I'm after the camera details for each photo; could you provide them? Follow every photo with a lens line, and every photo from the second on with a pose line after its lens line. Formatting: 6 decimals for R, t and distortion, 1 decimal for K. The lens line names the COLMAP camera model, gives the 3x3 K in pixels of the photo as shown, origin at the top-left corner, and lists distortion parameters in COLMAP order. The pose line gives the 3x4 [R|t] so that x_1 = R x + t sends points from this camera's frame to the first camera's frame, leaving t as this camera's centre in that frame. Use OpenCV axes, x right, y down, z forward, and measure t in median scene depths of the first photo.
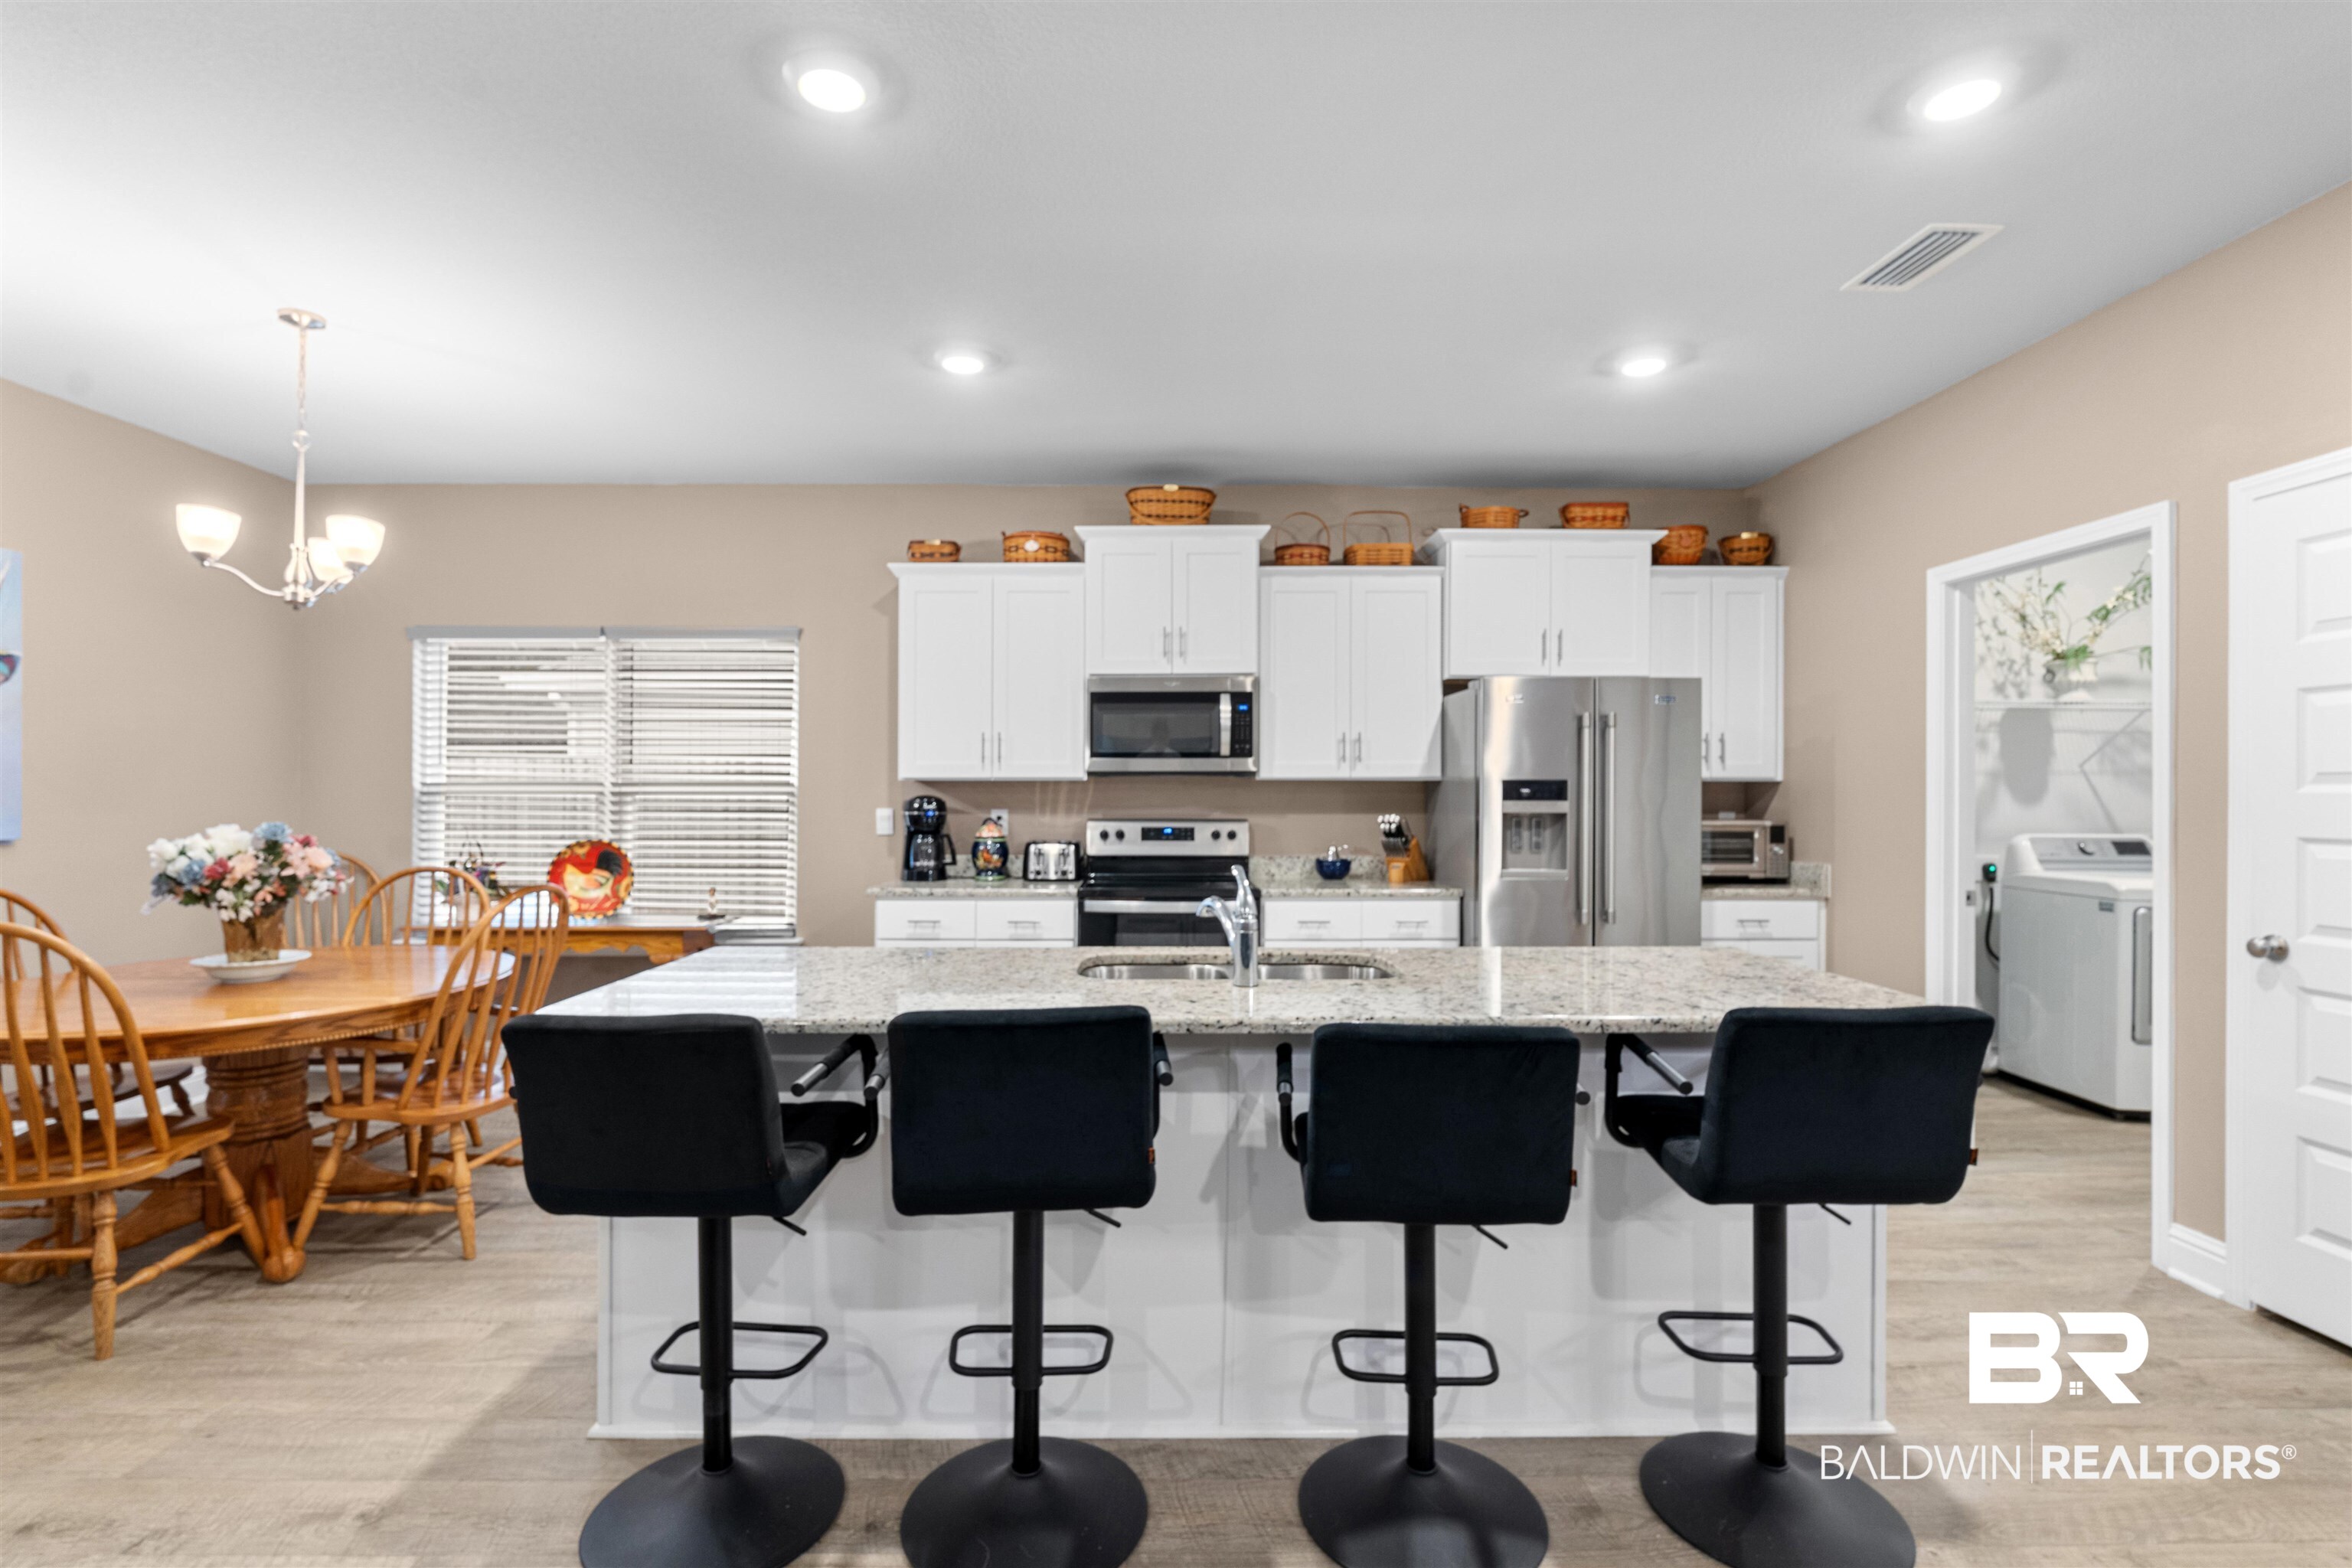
lens RADIAL K [[1067.8, 0, 1173.4], [0, 1067.8, 802.7], [0, 0, 1]] dist [-0.012023, 0.001093]
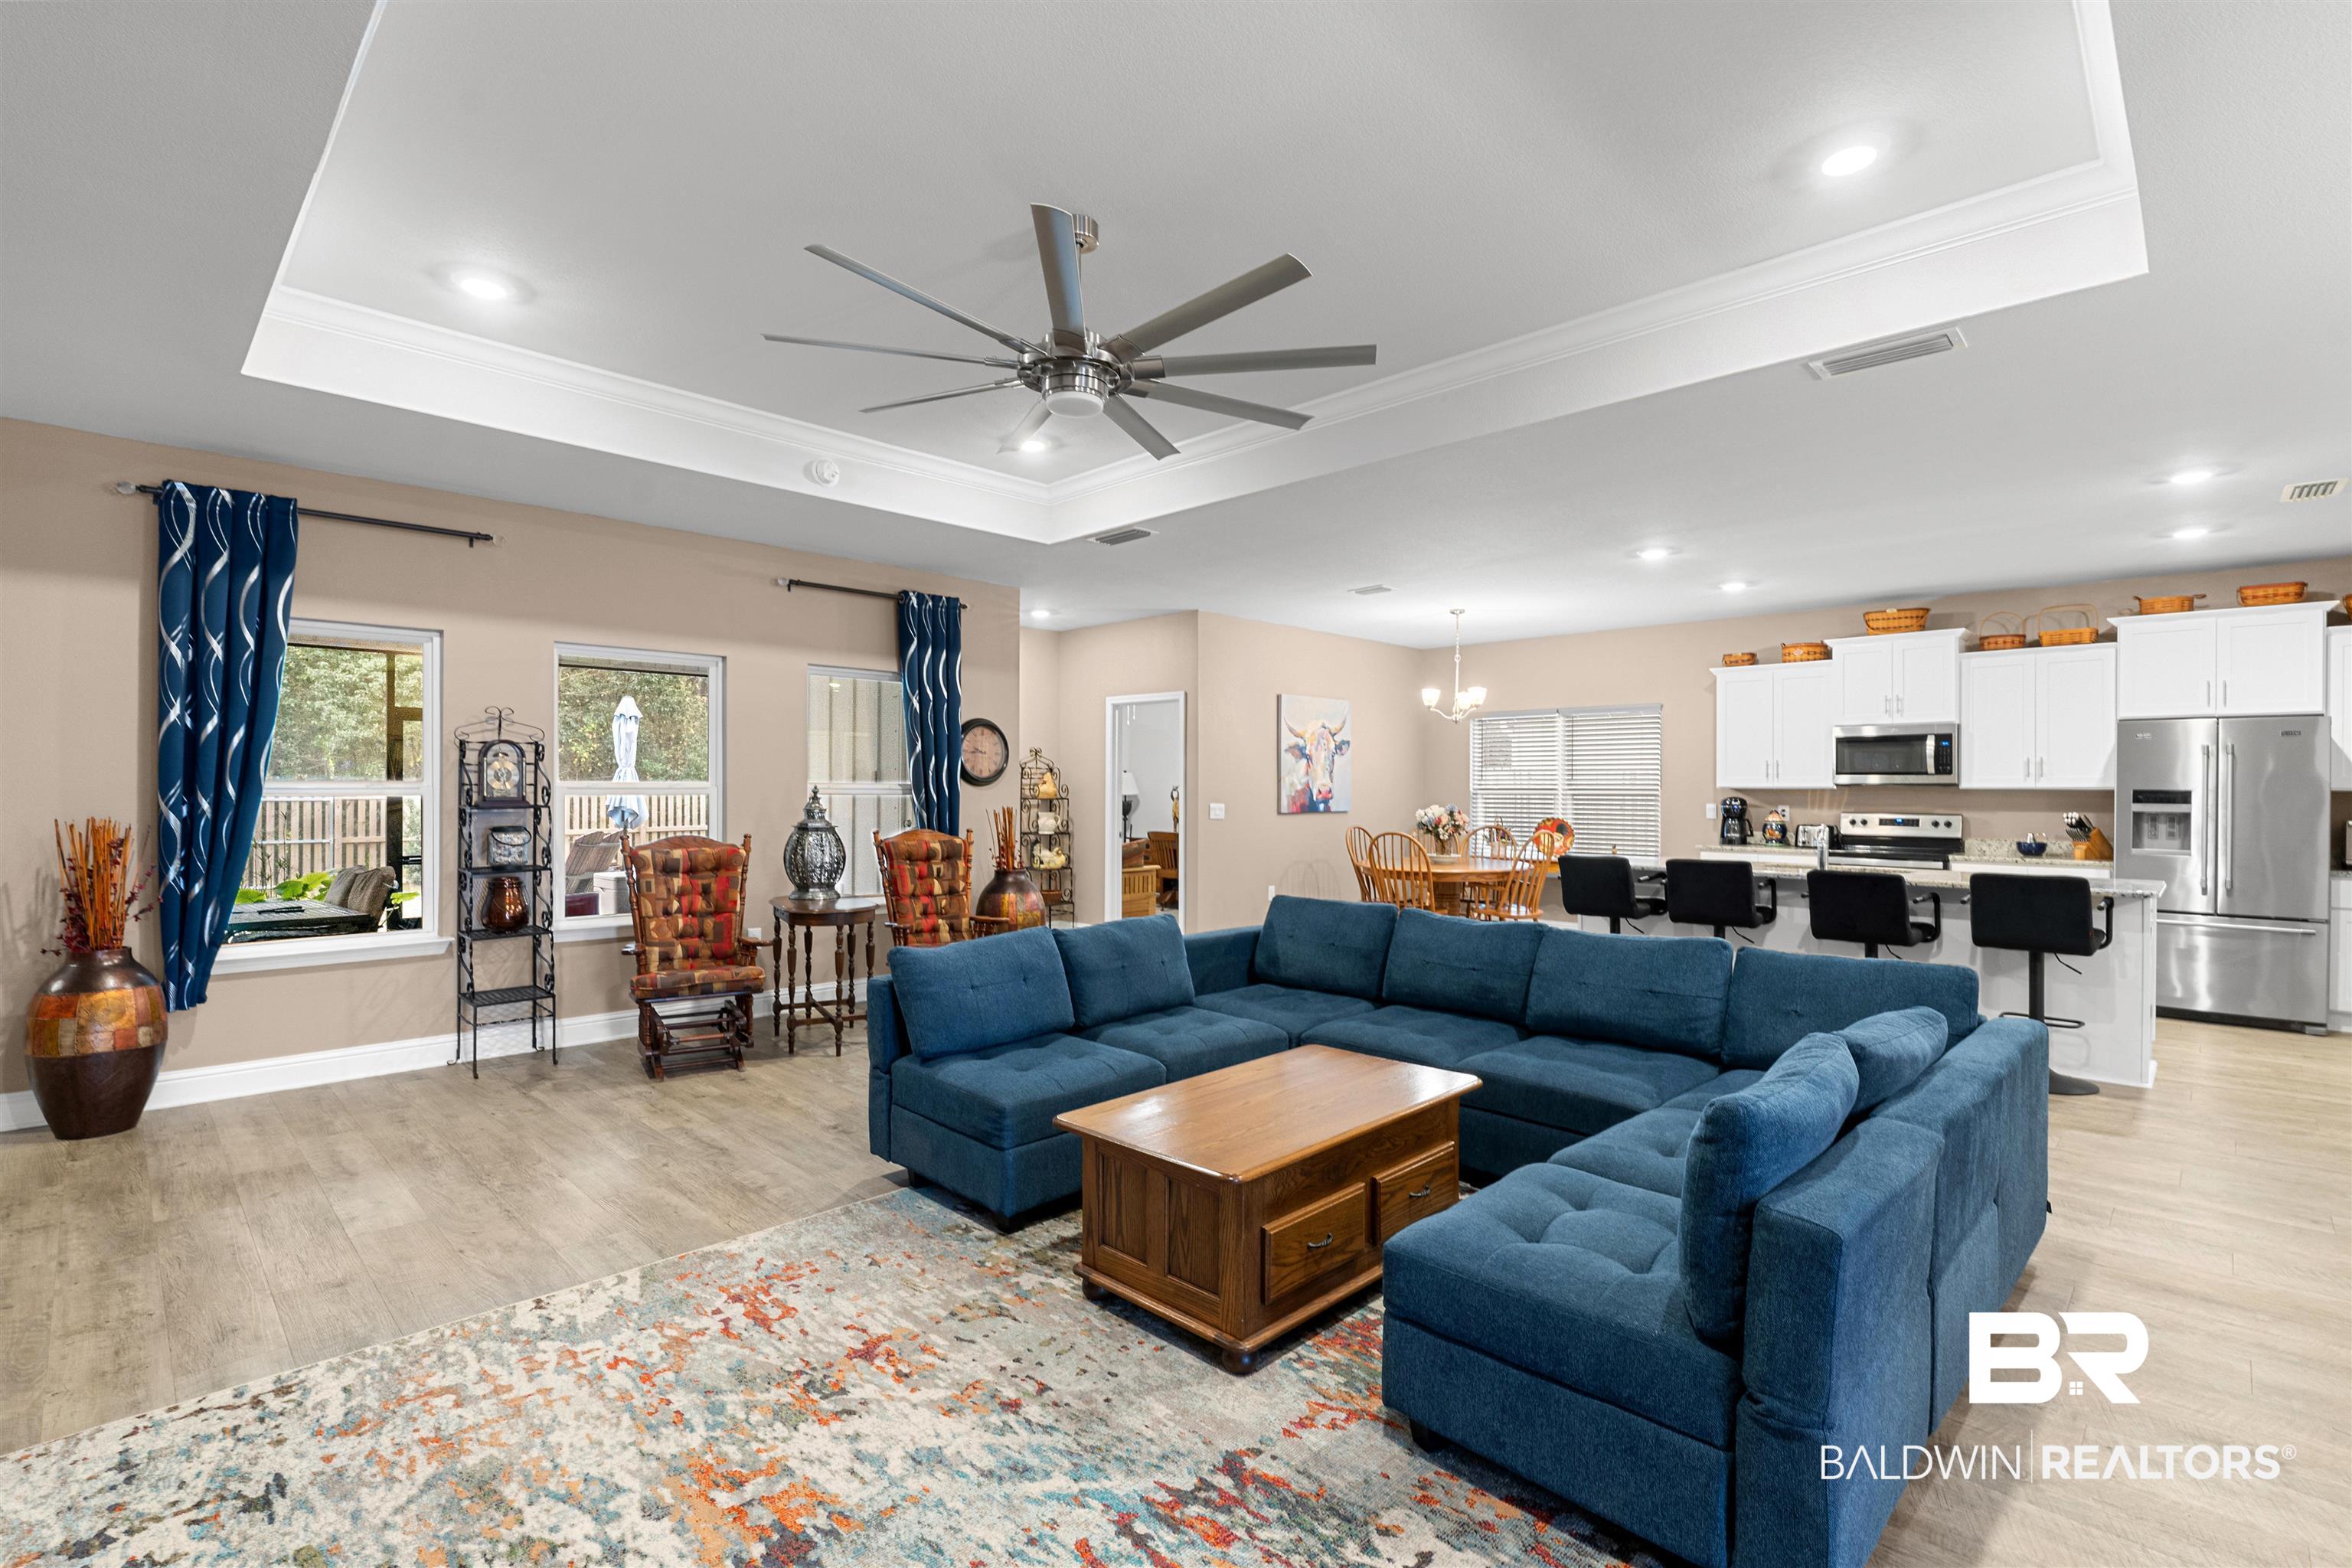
lens RADIAL K [[1067.8, 0, 1153.3], [0, 1067.8, 785.8], [0, 0, 1]] dist [-0.012023, 0.001093]
pose [[0.689944, 0.001875, -0.723861, 0.391962], [-0.013335, 0.999860, -0.010121, 0.006040], [0.723740, 0.016635, 0.689872, -0.941896]]
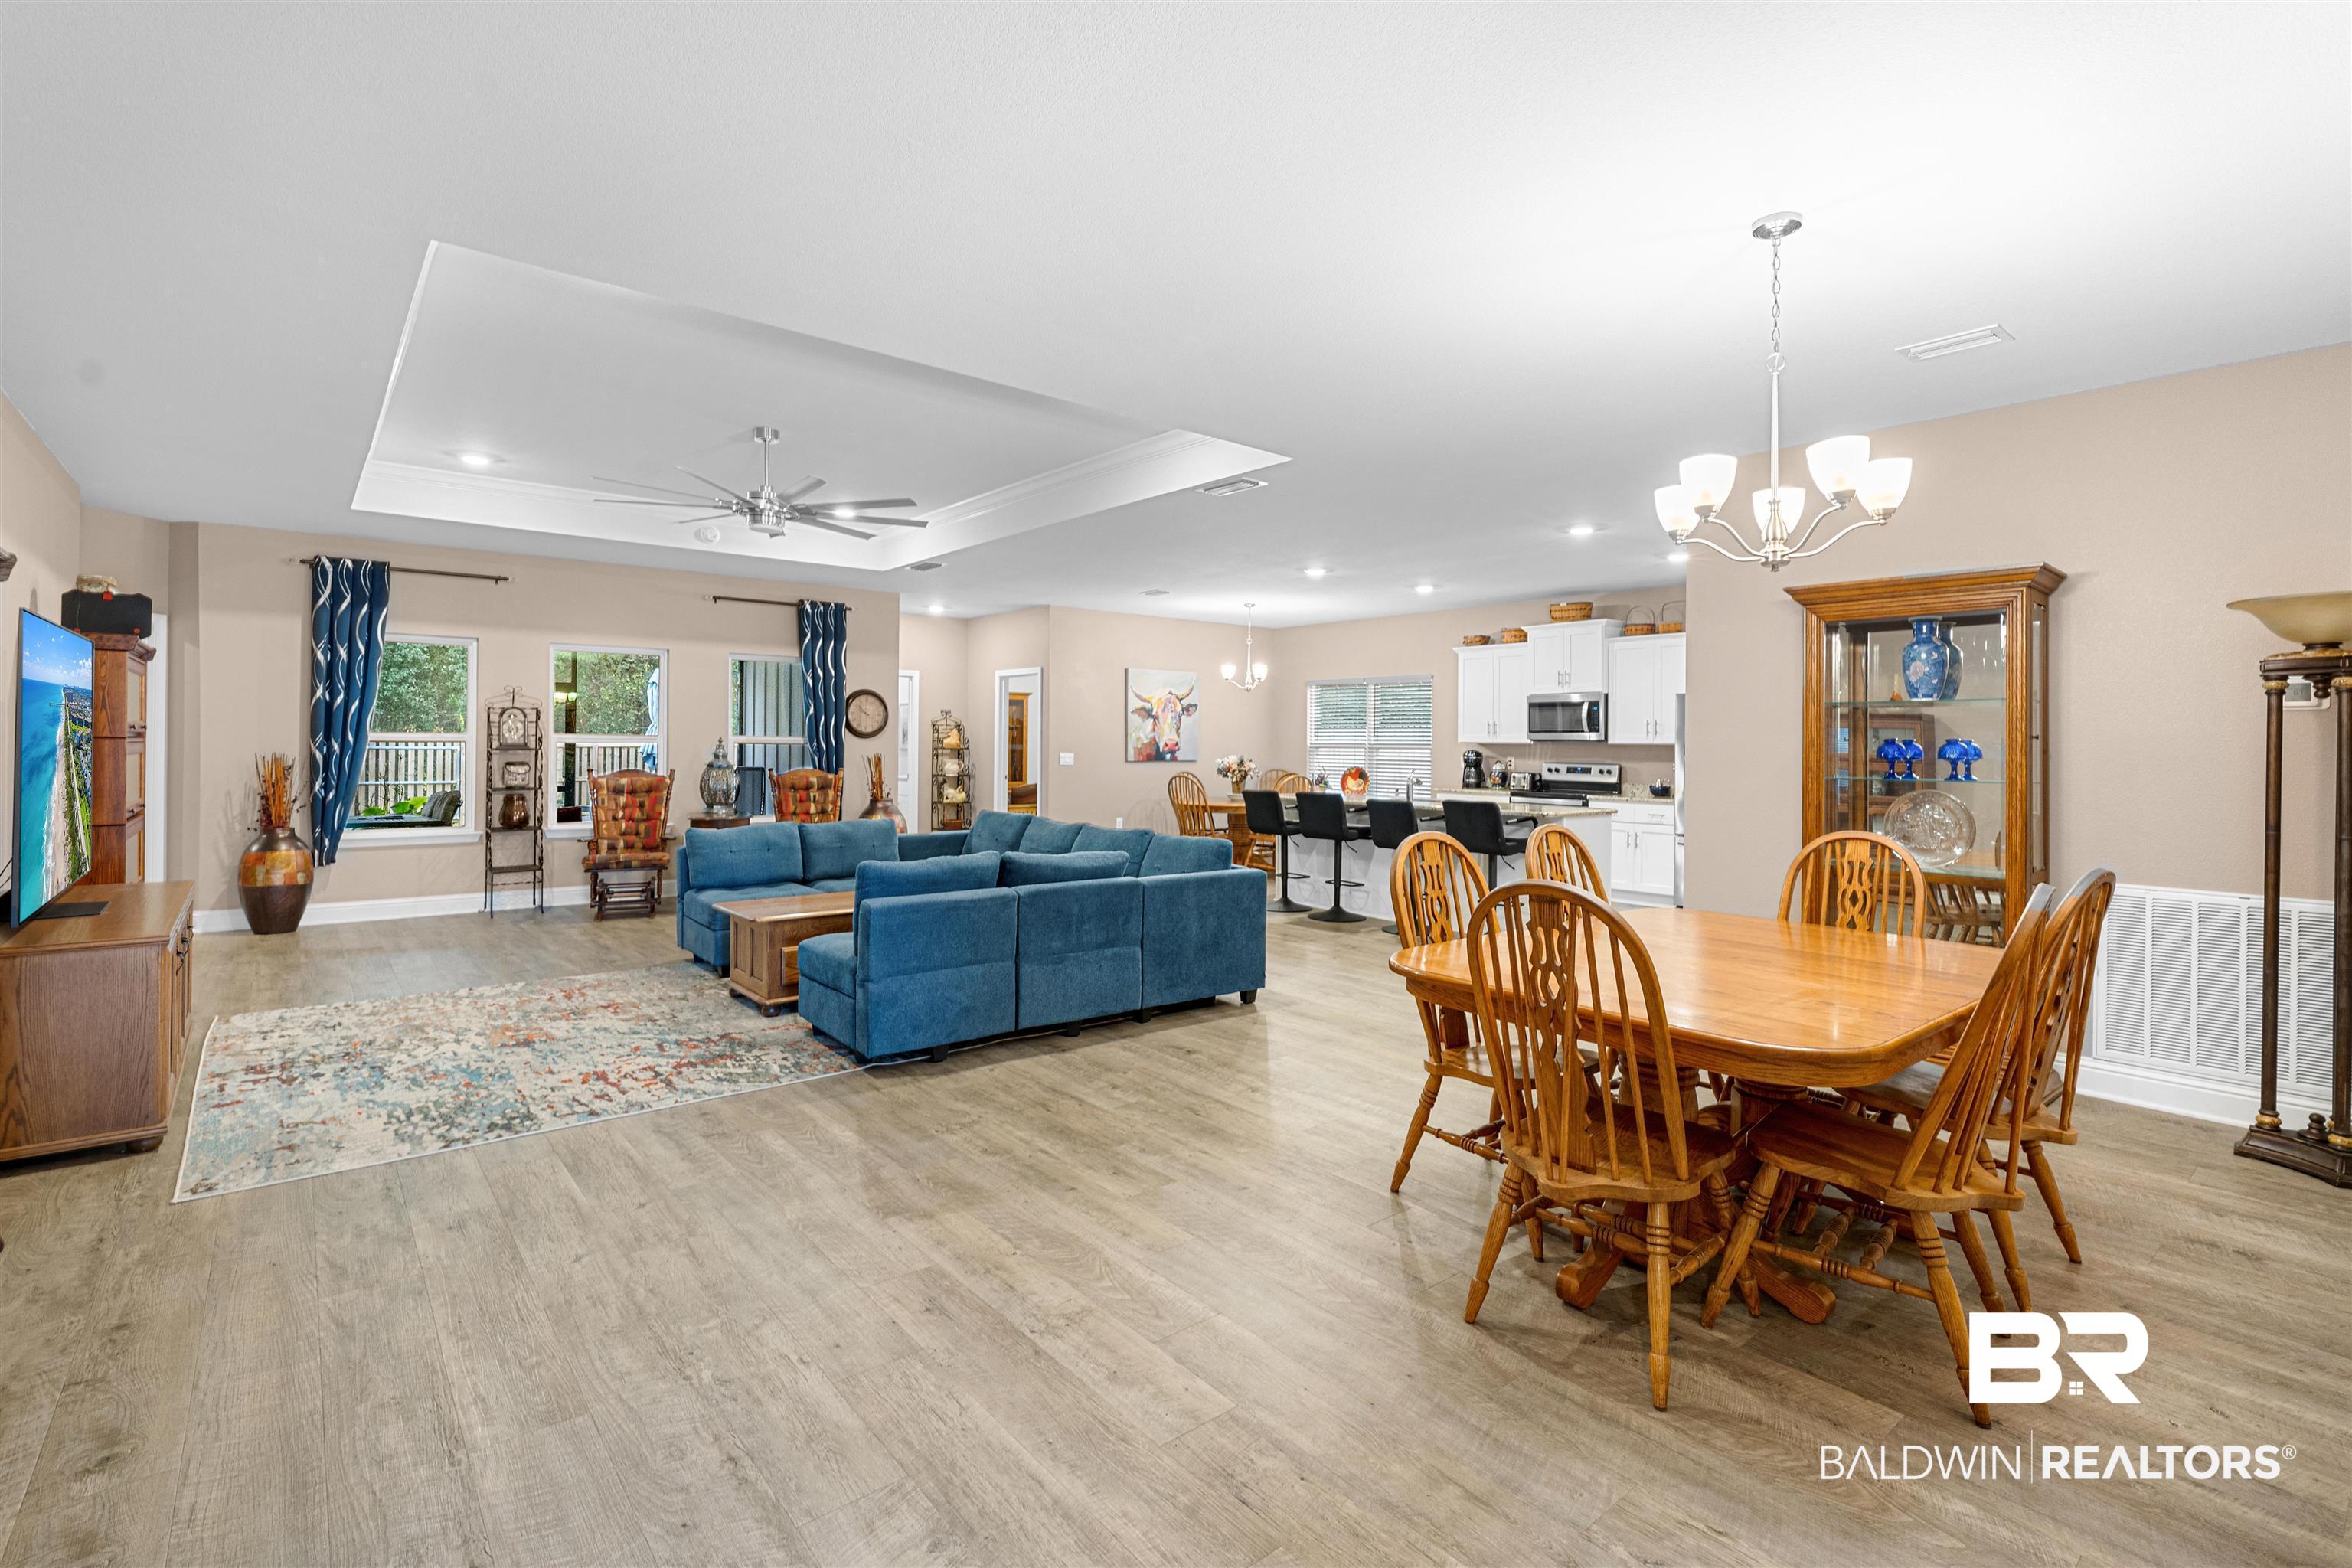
lens RADIAL K [[1071.0, 0, 1148.3], [0, 1071.0, 734.0], [0, 0, 1]] dist [-0.011448, -0.000052]
pose [[0.612742, -0.000203, -0.790283, 1.143413], [-0.019288, 0.999698, -0.015212, 0.006940], [0.790047, 0.024564, 0.612553, -0.917935]]
